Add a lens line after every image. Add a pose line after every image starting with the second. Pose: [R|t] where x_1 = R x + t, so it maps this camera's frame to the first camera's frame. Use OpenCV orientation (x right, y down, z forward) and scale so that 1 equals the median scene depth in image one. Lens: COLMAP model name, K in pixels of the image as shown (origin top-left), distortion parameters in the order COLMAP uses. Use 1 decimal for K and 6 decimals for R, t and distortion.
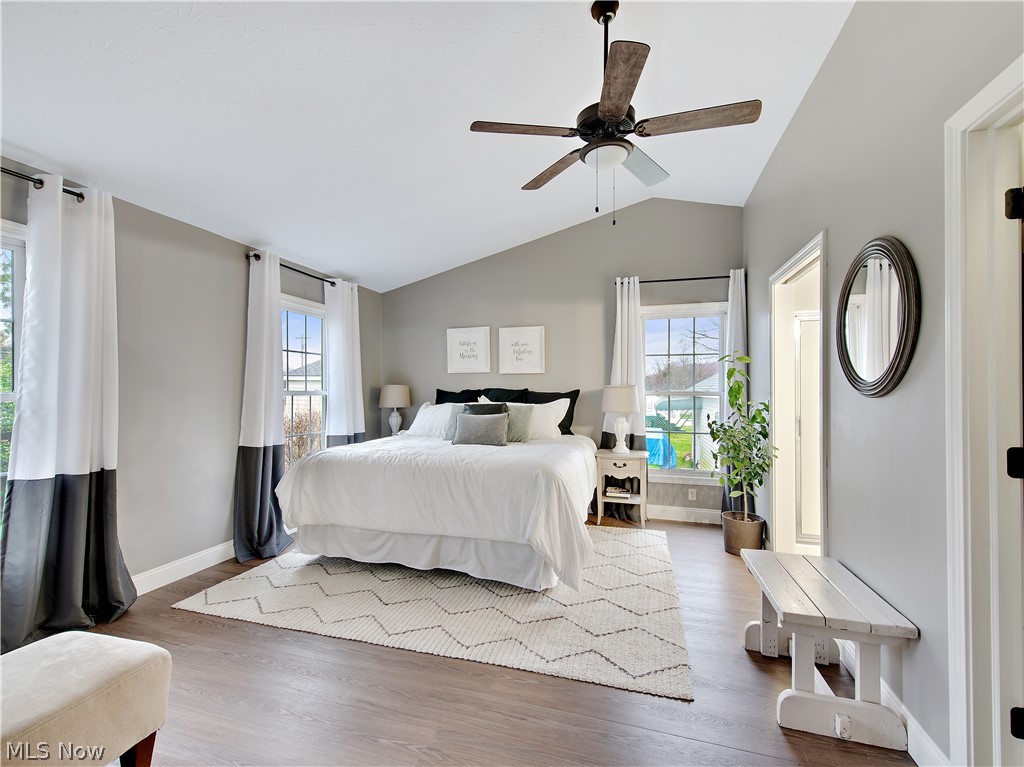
lens RADIAL K [[461.1, 0, 542.8], [0, 461.1, 380.6], [0, 0, 1]] dist [0.023819, -0.005616]
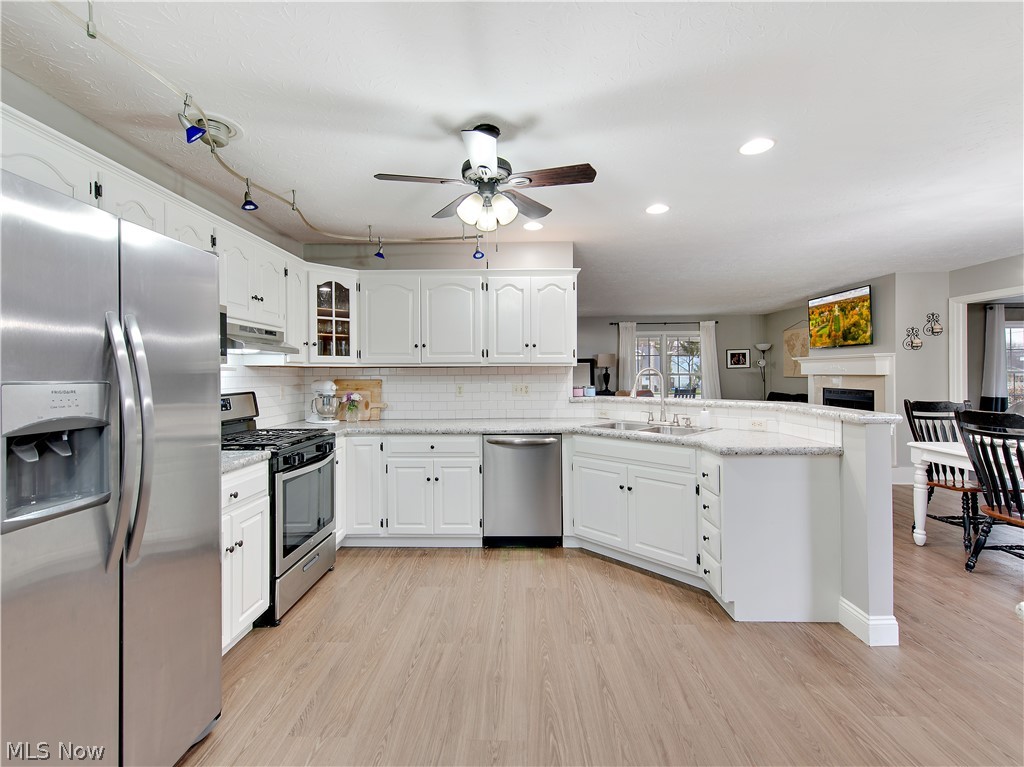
lens RADIAL K [[461.1, 0, 511.0], [0, 461.1, 369.4], [0, 0, 1]] dist [0.023819, -0.005616]
pose [[0.214396, -0.009313, -0.976703, 0.895364], [0.036131, 0.999346, -0.001598, -0.045699], [0.976078, -0.034947, 0.214592, -1.412887]]
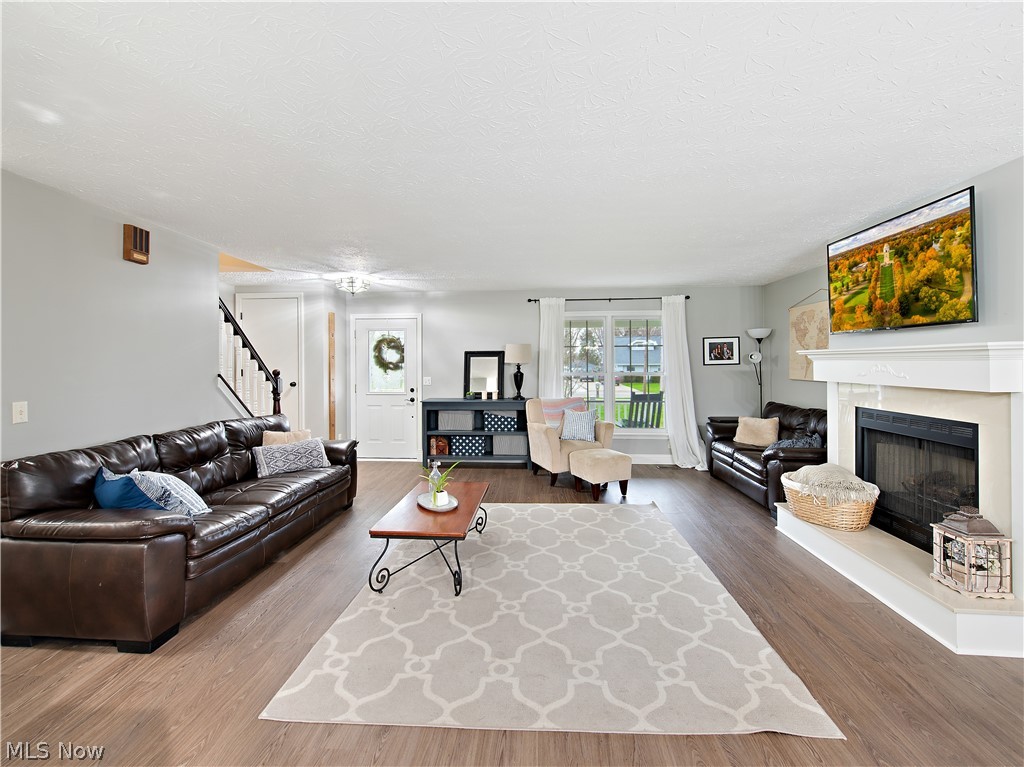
lens RADIAL K [[461.1, 0, 496.7], [0, 461.1, 363.8], [0, 0, 1]] dist [0.023819, -0.005616]
pose [[0.147780, -0.002304, -0.989018, 0.324269], [0.031117, 0.999513, 0.002321, -0.051473], [0.988531, -0.031118, 0.147780, -0.812906]]
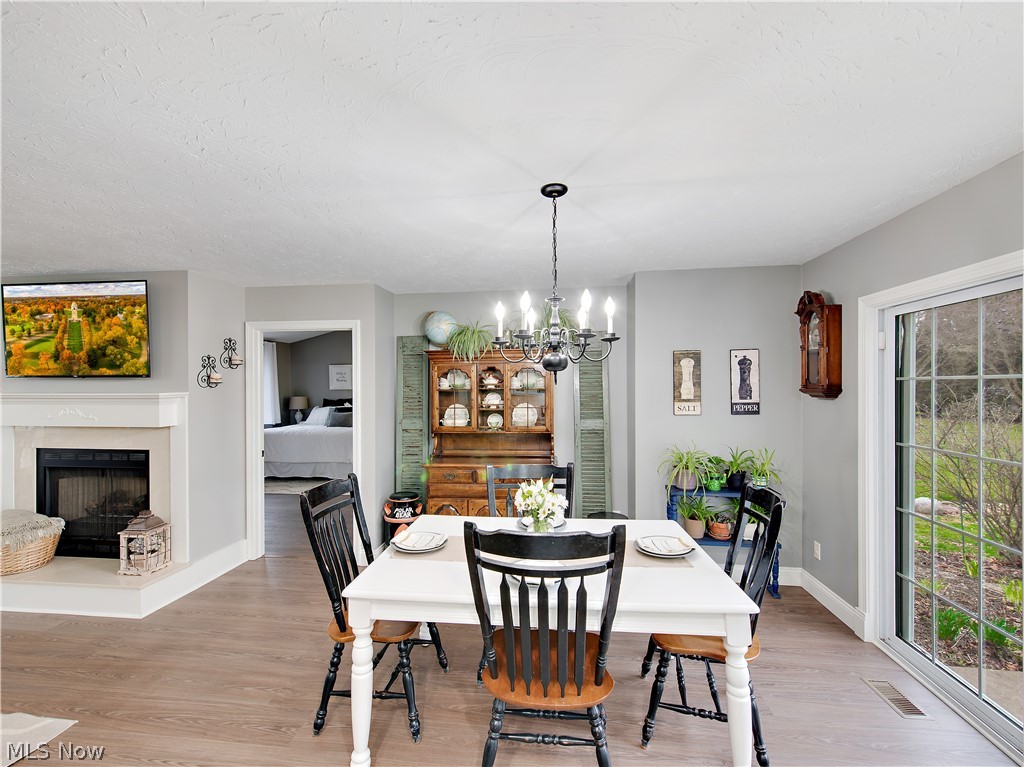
lens RADIAL K [[461.1, 0, 520.2], [0, 461.1, 385.1], [0, 0, 1]] dist [0.023819, -0.005616]
pose [[0.993804, -0.008473, 0.110824, 0.382985], [0.005721, 0.999668, 0.025124, -0.085103], [-0.111000, -0.024335, 0.993522, -1.005872]]
